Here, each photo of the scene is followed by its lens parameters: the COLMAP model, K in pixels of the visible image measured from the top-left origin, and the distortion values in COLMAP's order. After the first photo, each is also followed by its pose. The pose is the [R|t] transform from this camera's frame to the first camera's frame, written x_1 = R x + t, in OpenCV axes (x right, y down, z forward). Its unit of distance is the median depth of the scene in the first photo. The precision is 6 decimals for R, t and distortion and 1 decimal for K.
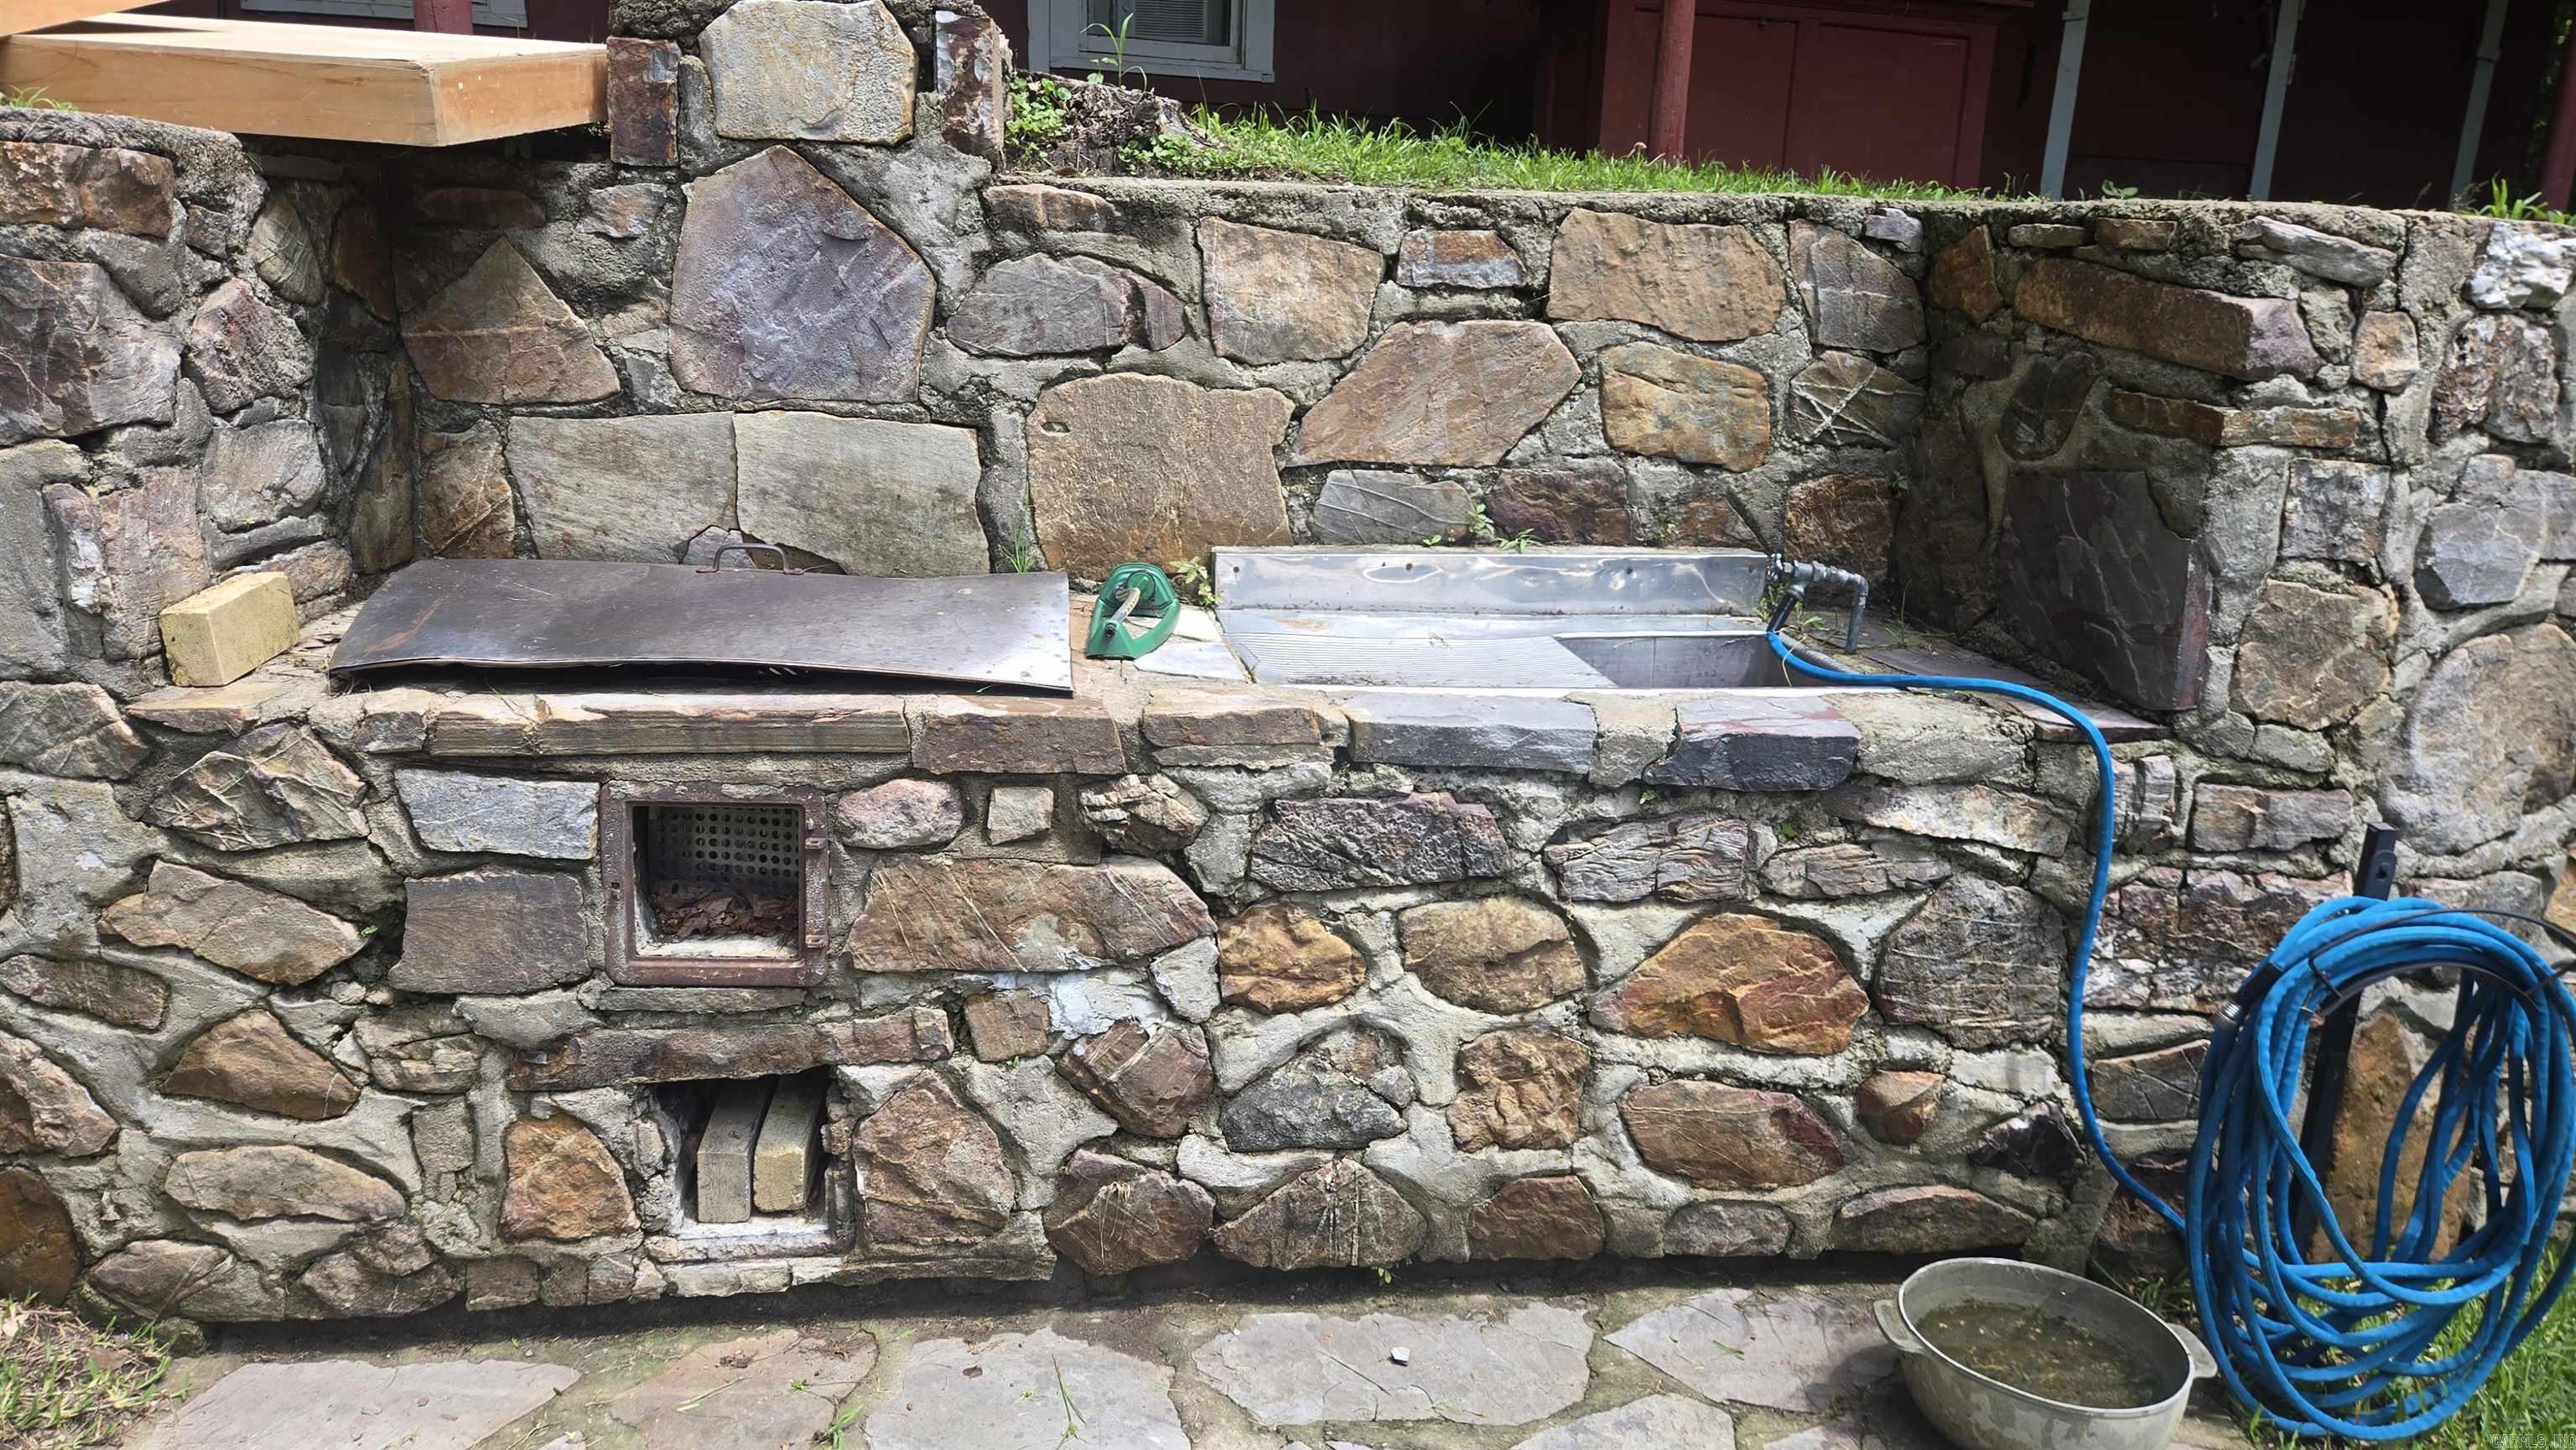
lens RADIAL K [[1690.5, 0, 1248.2], [0, 1690.5, 737.7], [0, 0, 1]] dist [0.082174, -0.069157]
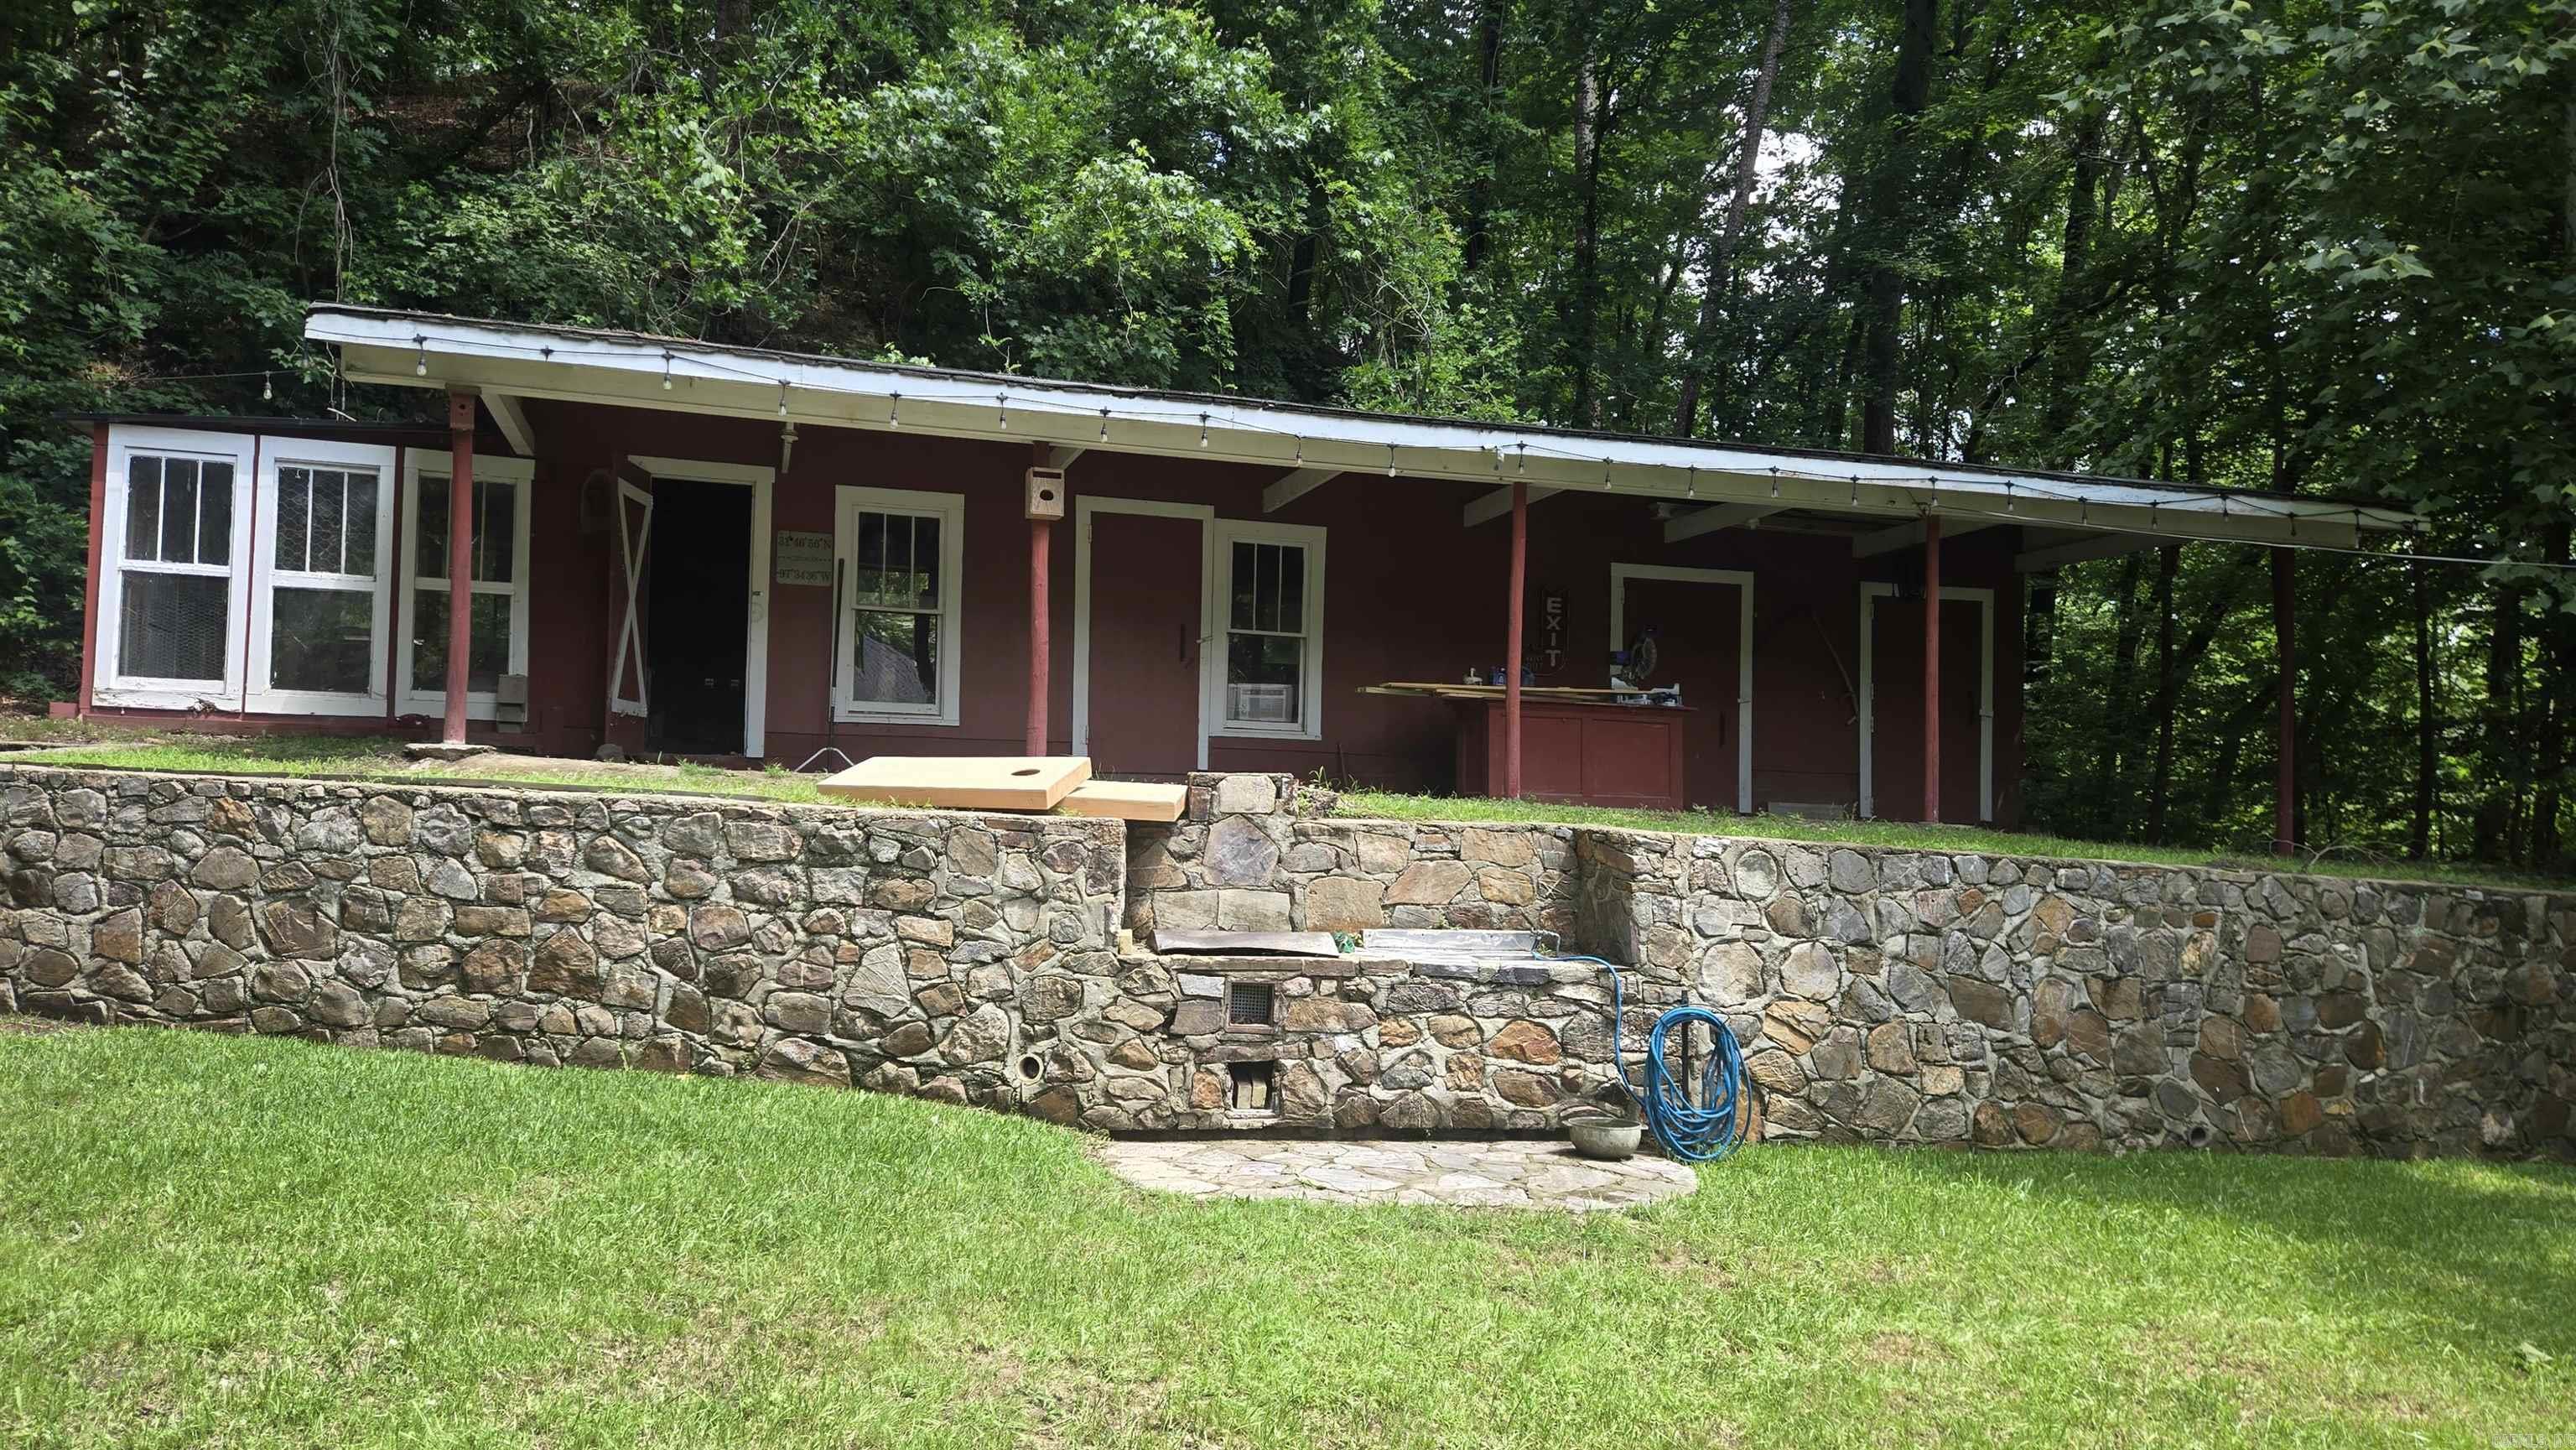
lens RADIAL K [[1690.5, 0, 1248.2], [0, 1690.5, 737.7], [0, 0, 1]] dist [0.082174, -0.069157]
pose [[0.999546, -0.007972, 0.029043, -0.394820], [0.016525, 0.951375, -0.307592, 0.637192], [-0.025178, 0.307933, 0.951075, -2.619367]]
